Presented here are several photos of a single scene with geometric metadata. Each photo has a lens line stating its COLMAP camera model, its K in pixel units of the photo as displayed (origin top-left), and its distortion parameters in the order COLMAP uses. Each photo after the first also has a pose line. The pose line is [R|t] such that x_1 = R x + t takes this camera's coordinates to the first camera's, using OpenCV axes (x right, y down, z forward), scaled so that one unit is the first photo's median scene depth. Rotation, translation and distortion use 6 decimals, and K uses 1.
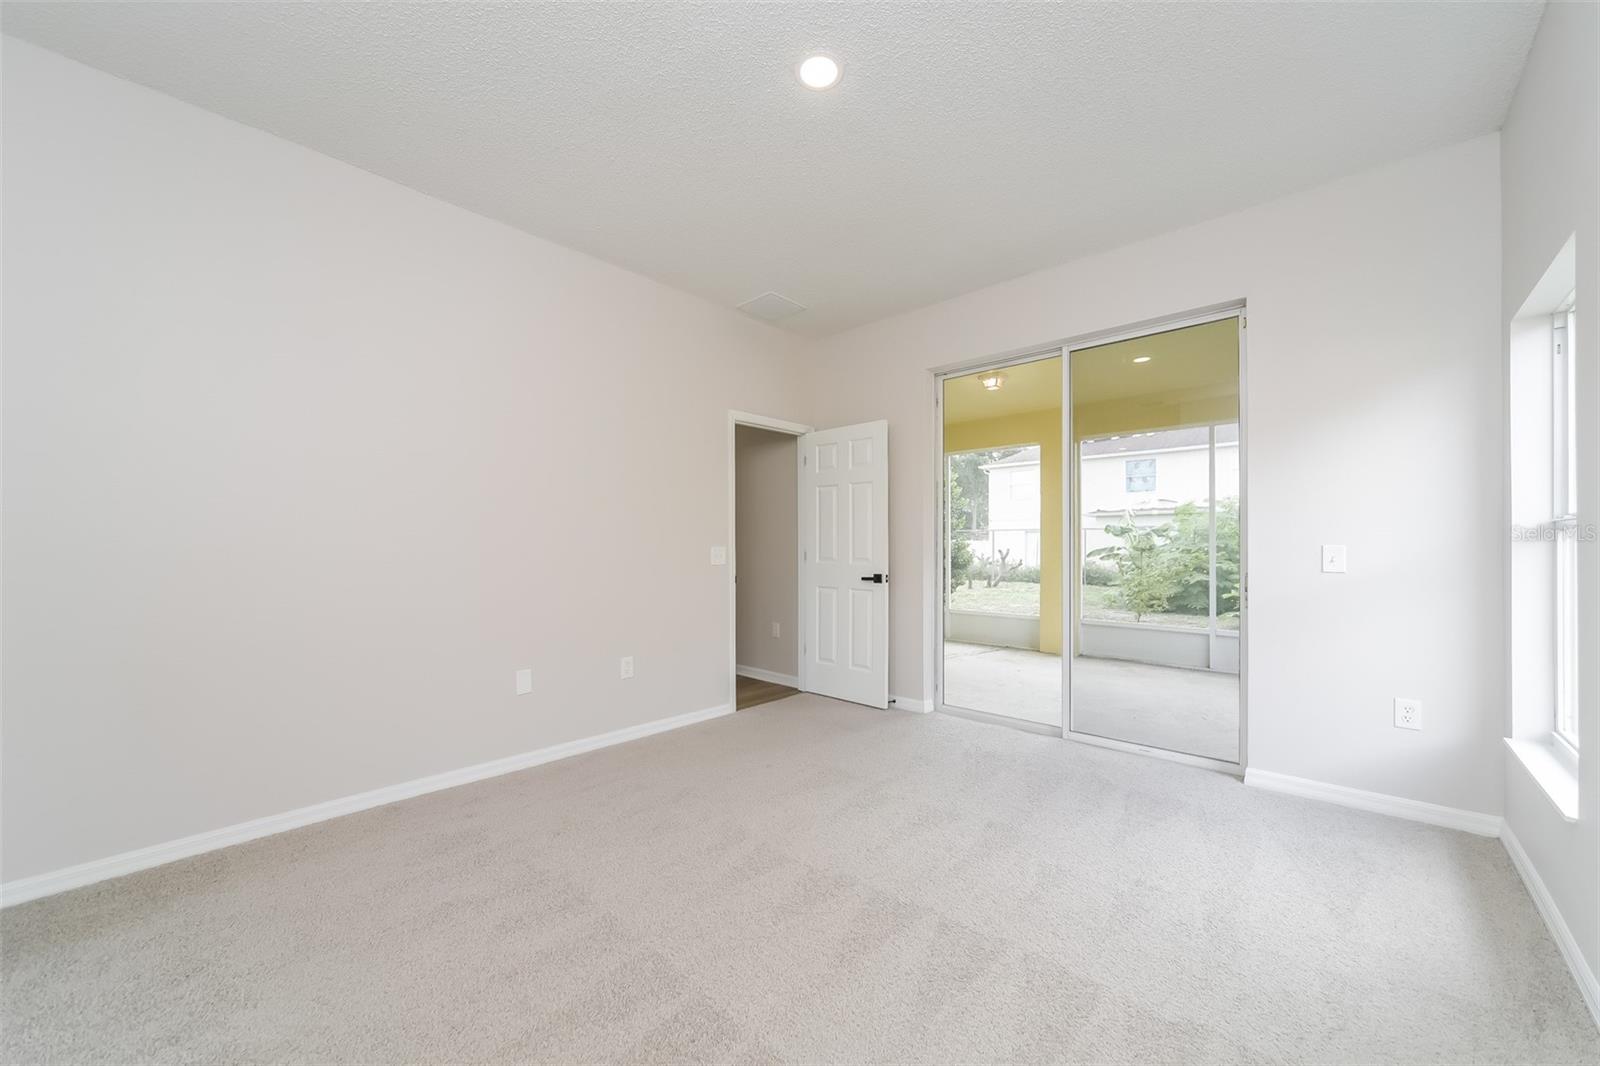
lens RADIAL K [[596.5, 0, 798.3], [0, 596.5, 541.6], [0, 0, 1]] dist [-0.000953, -0.000106]
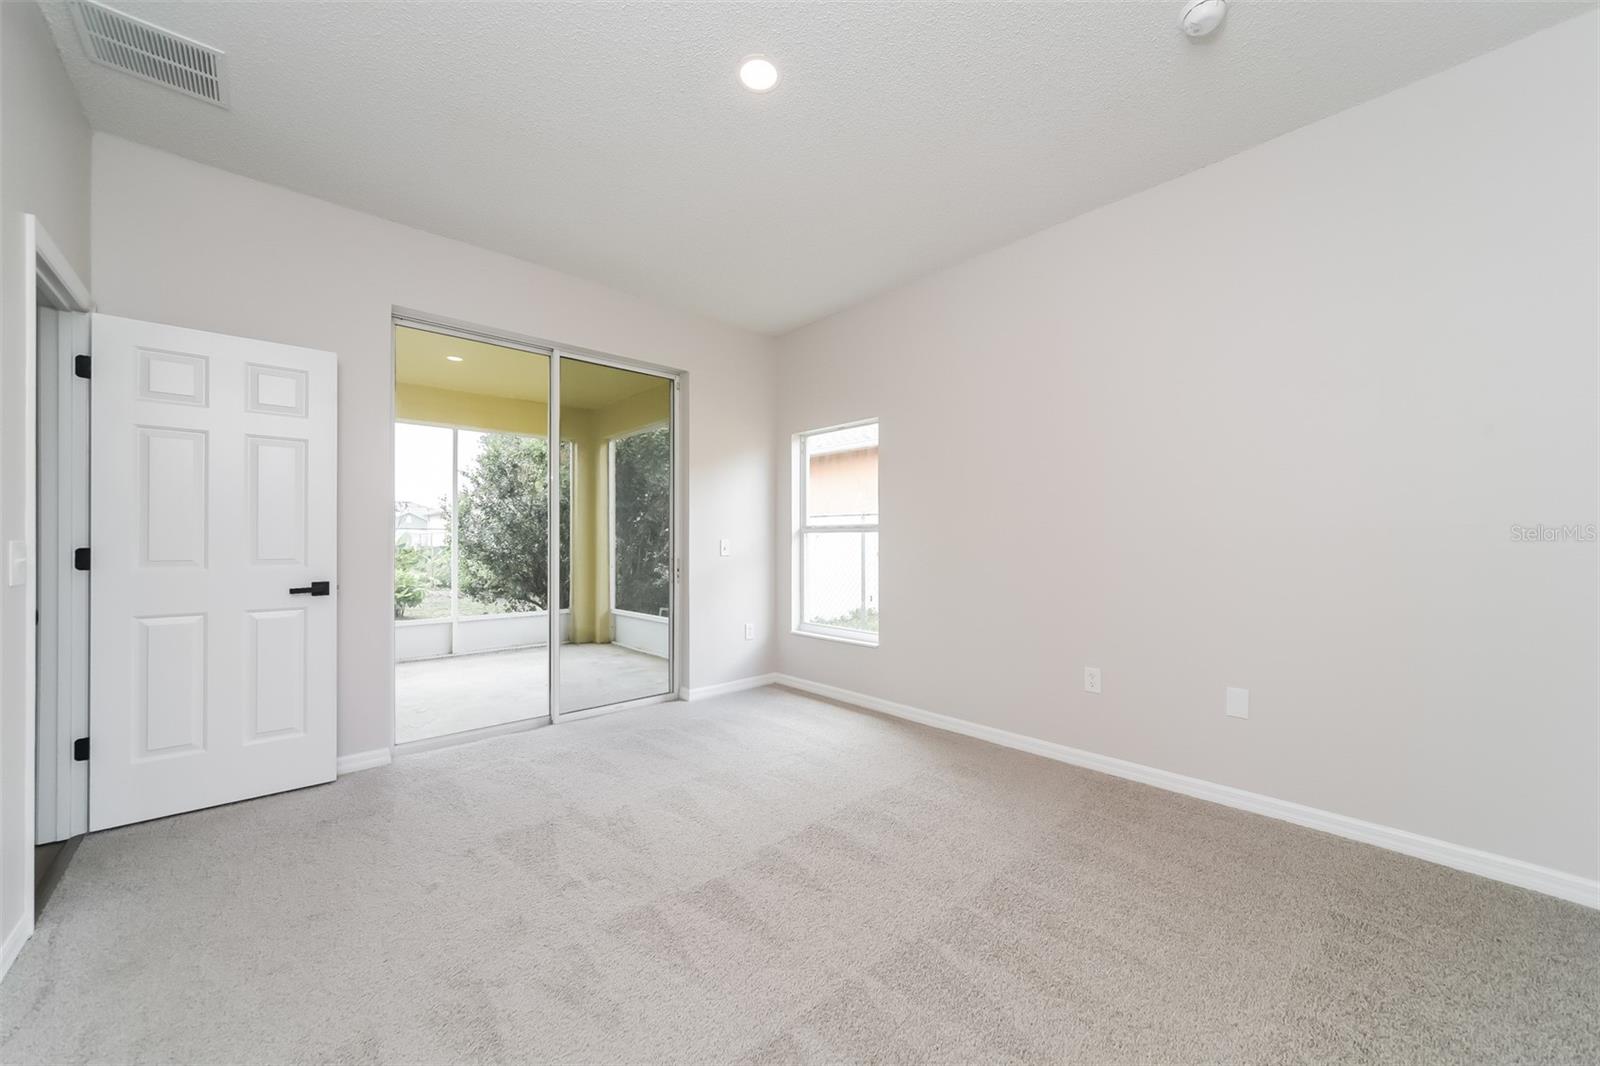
lens RADIAL K [[596.5, 0, 797.8], [0, 596.5, 537.7], [0, 0, 1]] dist [-0.000953, -0.000106]
pose [[0.090125, 0.004922, 0.995918, -0.487021], [-0.007661, 0.999962, -0.004249, 0.003824], [-0.995901, -0.007246, 0.090159, 0.420171]]
